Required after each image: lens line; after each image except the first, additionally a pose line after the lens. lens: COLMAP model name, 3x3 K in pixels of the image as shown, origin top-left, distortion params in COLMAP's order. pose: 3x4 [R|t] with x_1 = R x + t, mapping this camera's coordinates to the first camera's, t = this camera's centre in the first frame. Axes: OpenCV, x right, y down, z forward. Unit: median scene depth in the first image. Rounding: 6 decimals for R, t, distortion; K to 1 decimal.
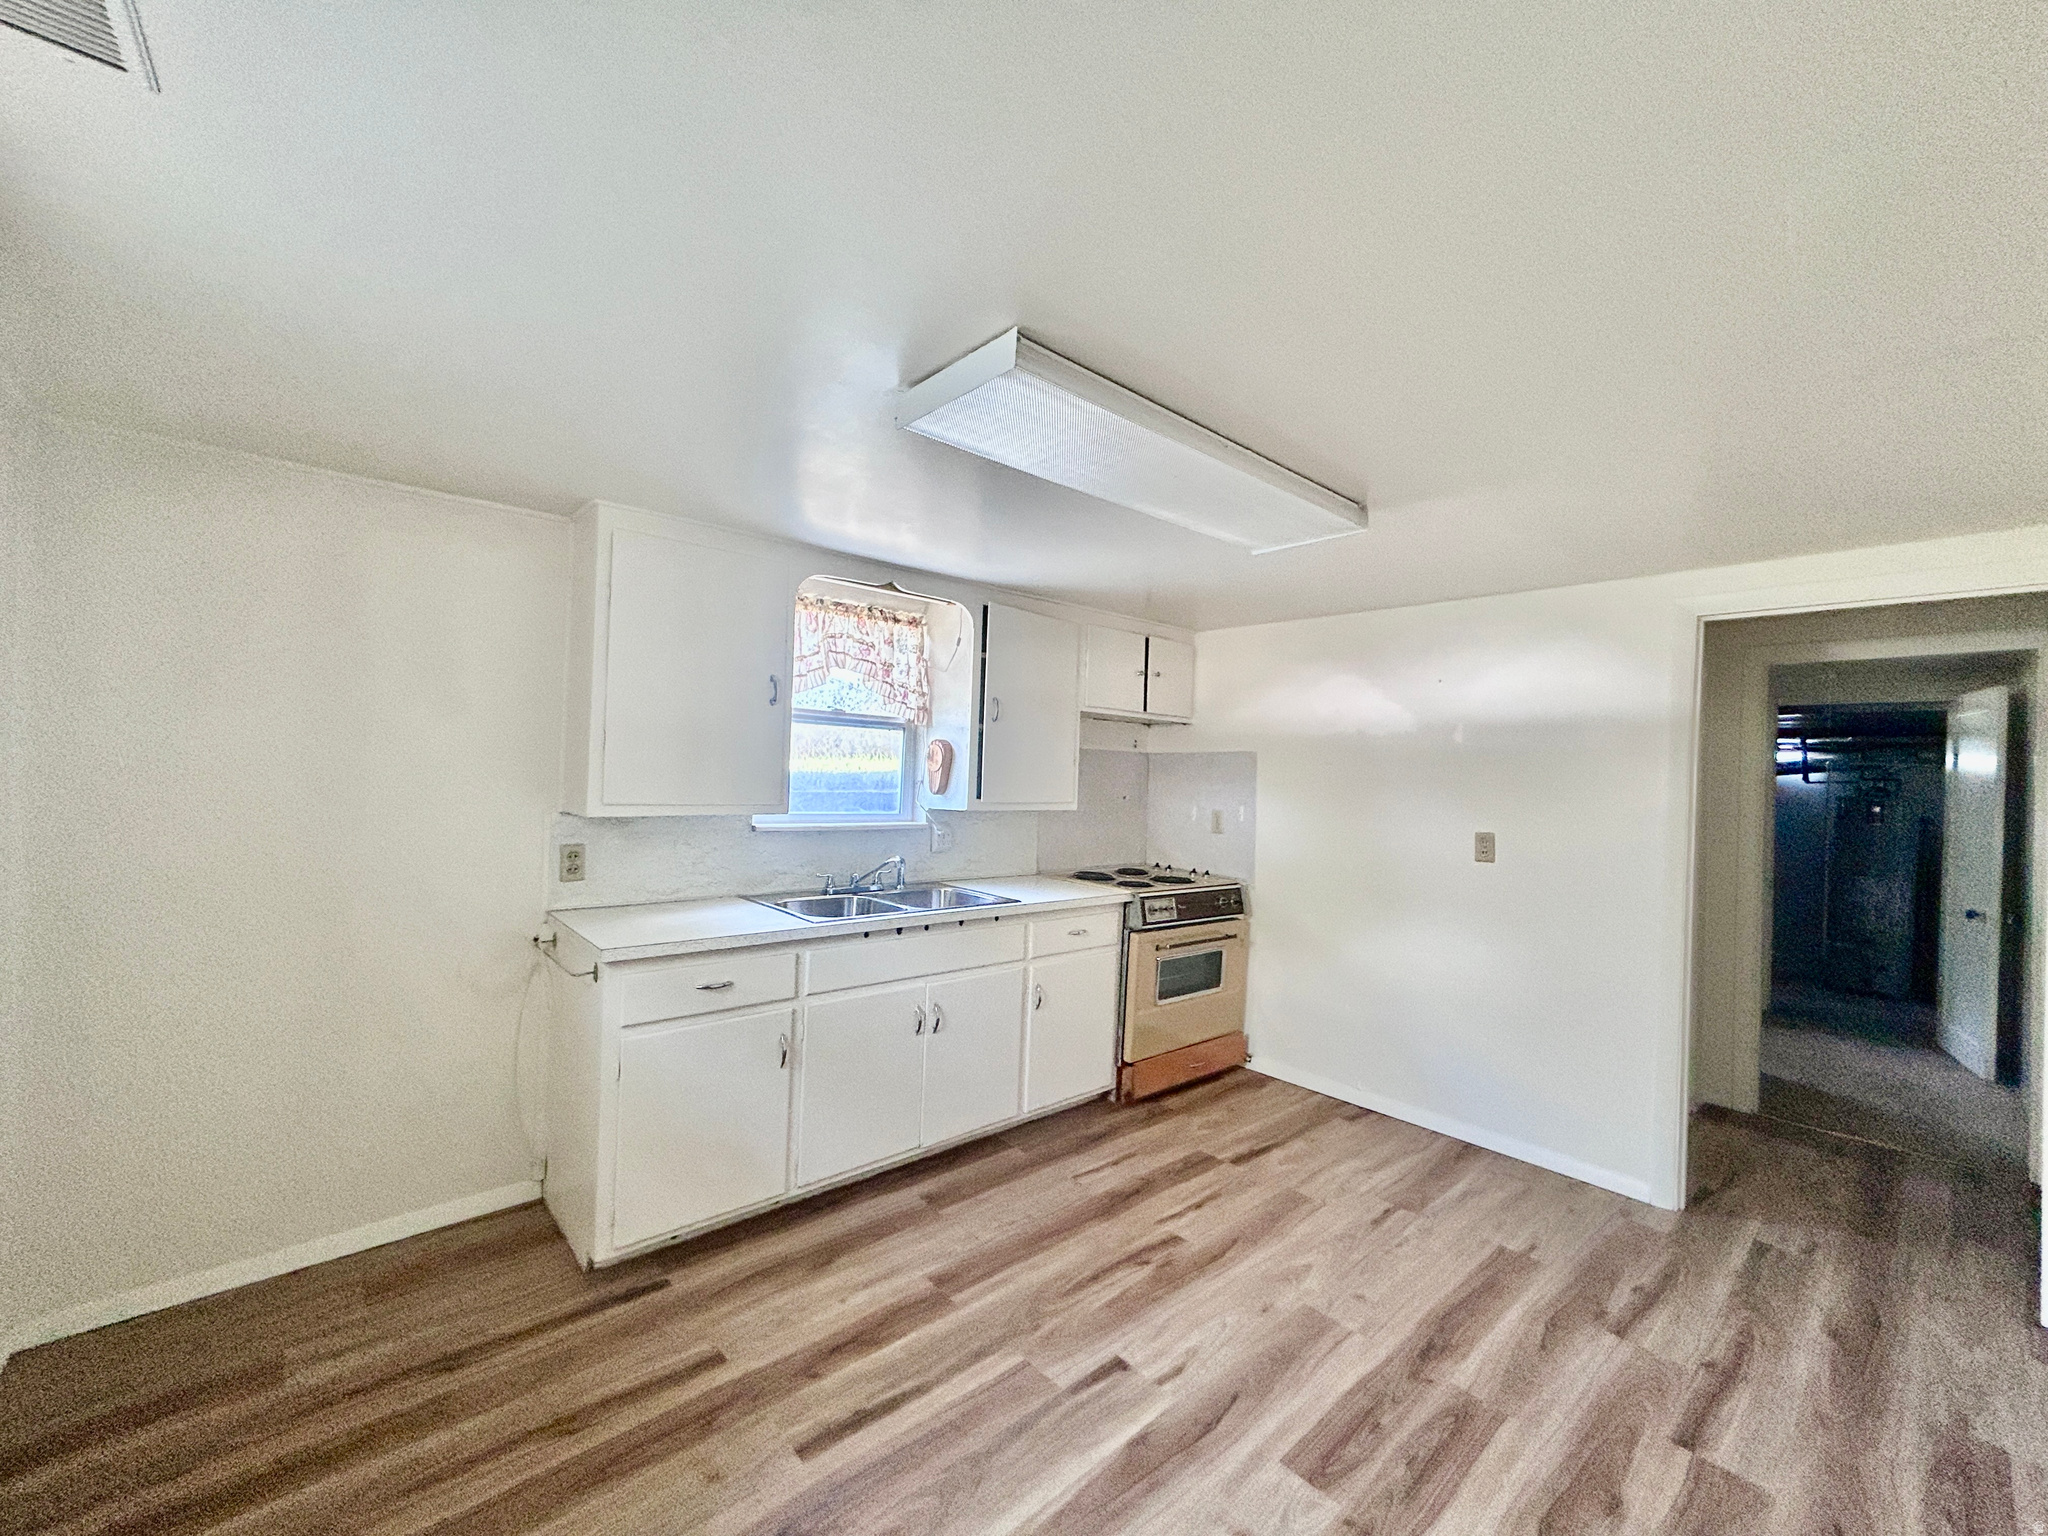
lens RADIAL K [[818.5, 0, 1020.1], [0, 818.5, 773.4], [0, 0, 1]] dist [0.000437, -0.000613]
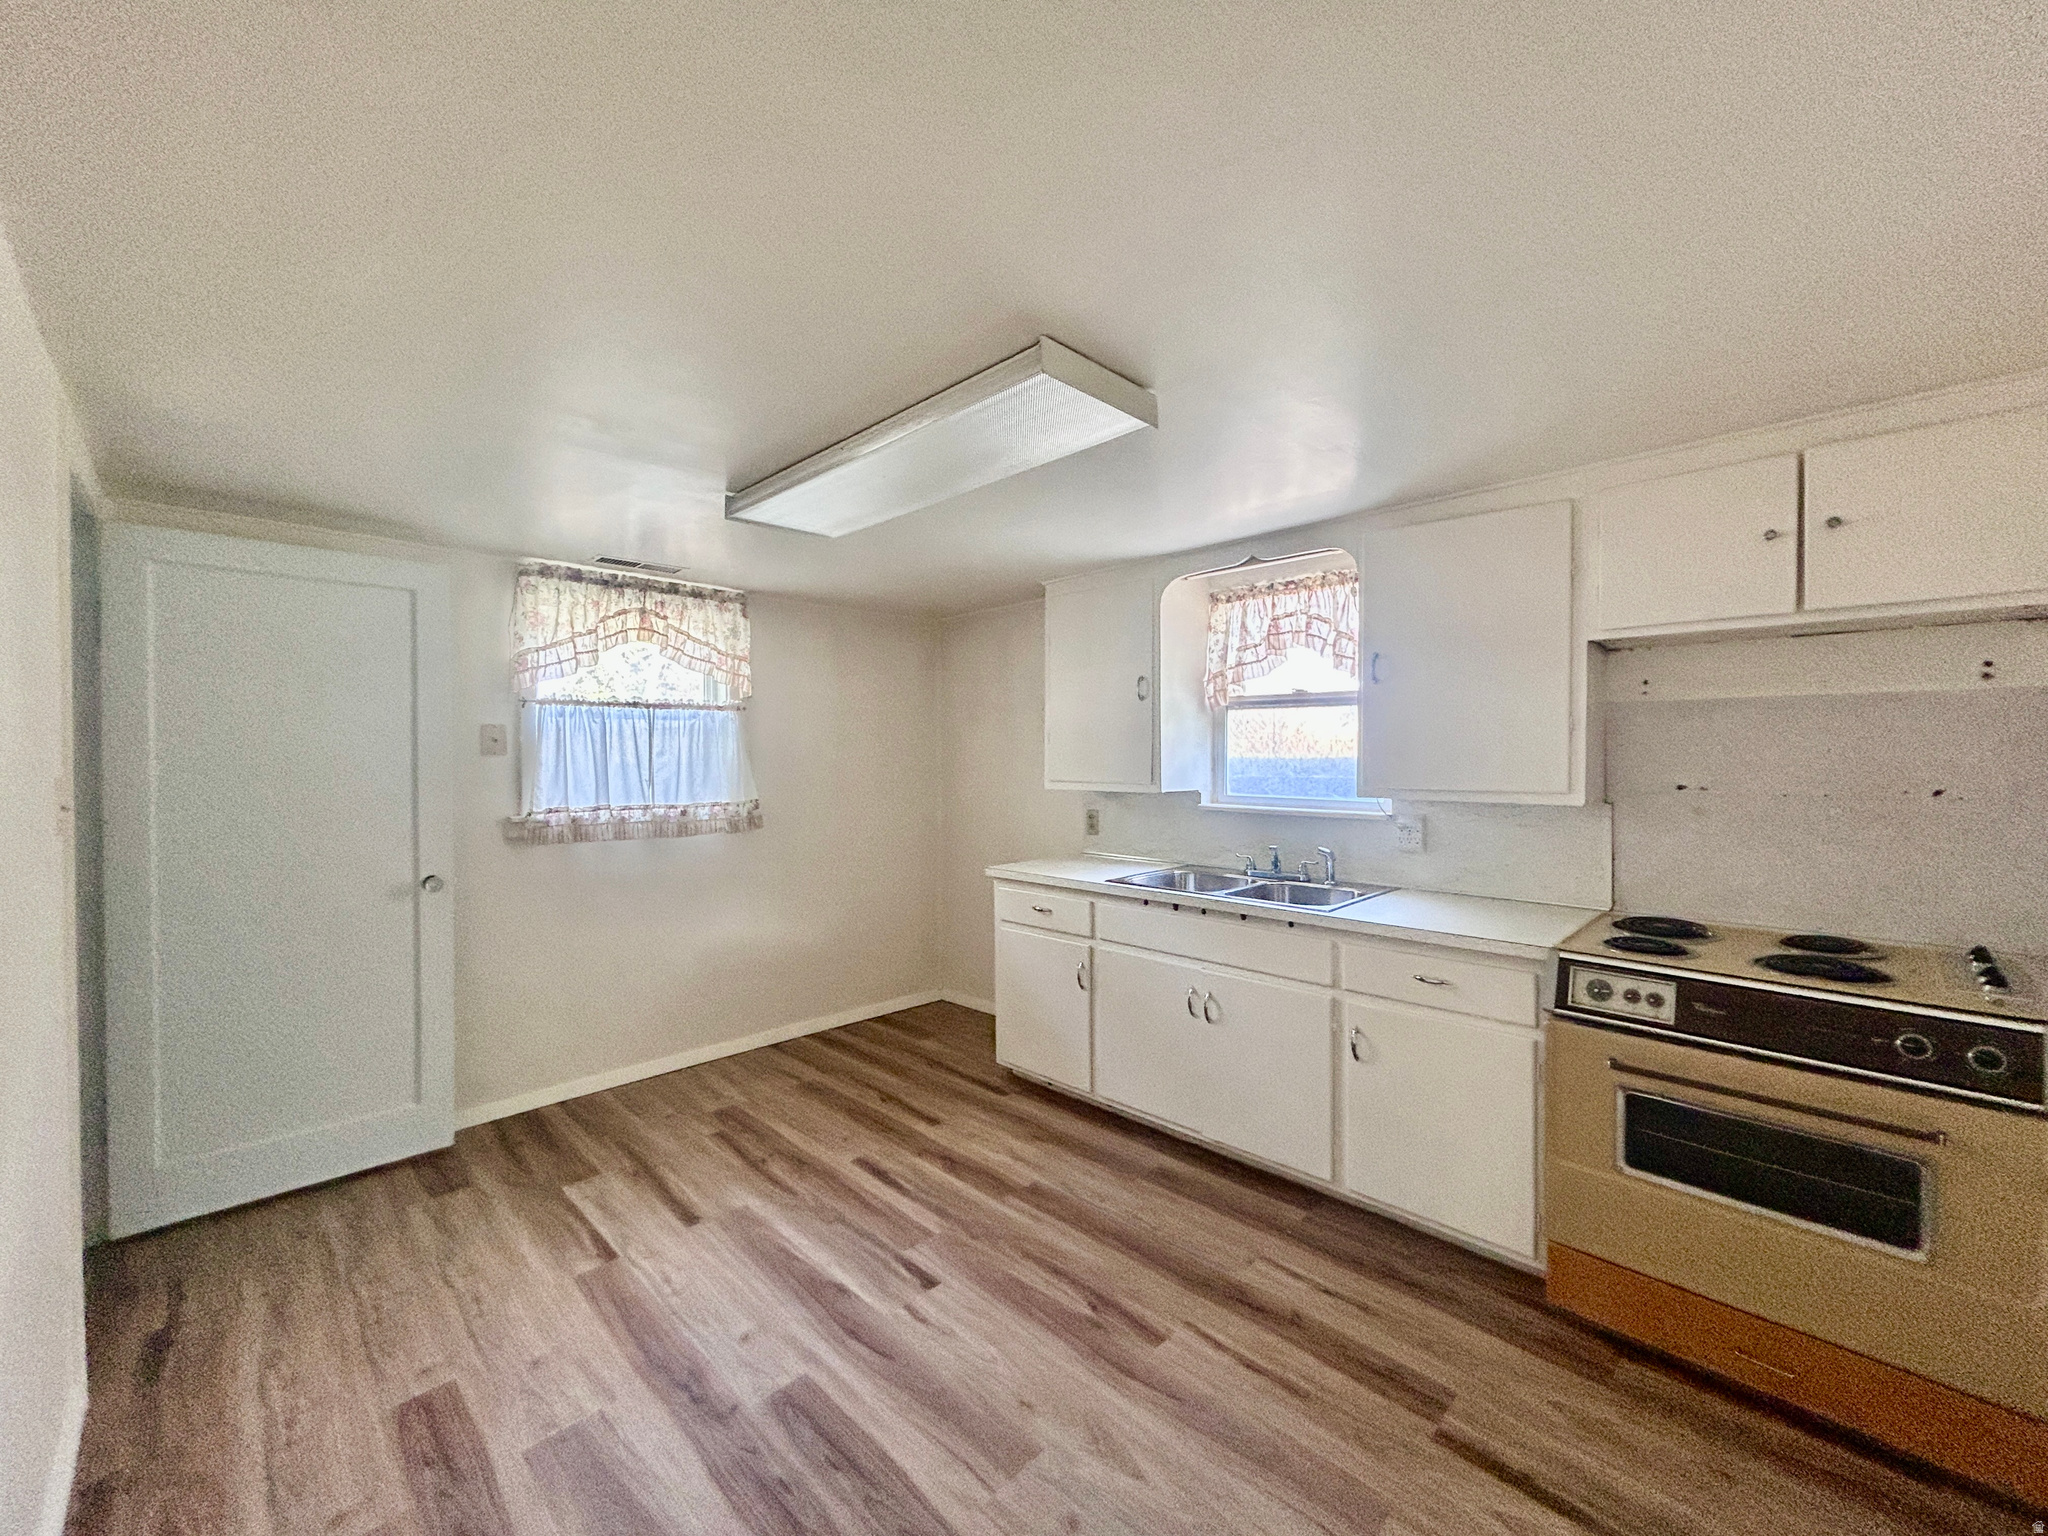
lens RADIAL K [[818.5, 0, 1019.3], [0, 818.5, 759.8], [0, 0, 1]] dist [0.000437, -0.000613]
pose [[0.066666, -0.023982, -0.997487, 1.017933], [0.008987, 0.999685, -0.023434, 0.034627], [0.997735, -0.007402, 0.066861, 0.857156]]
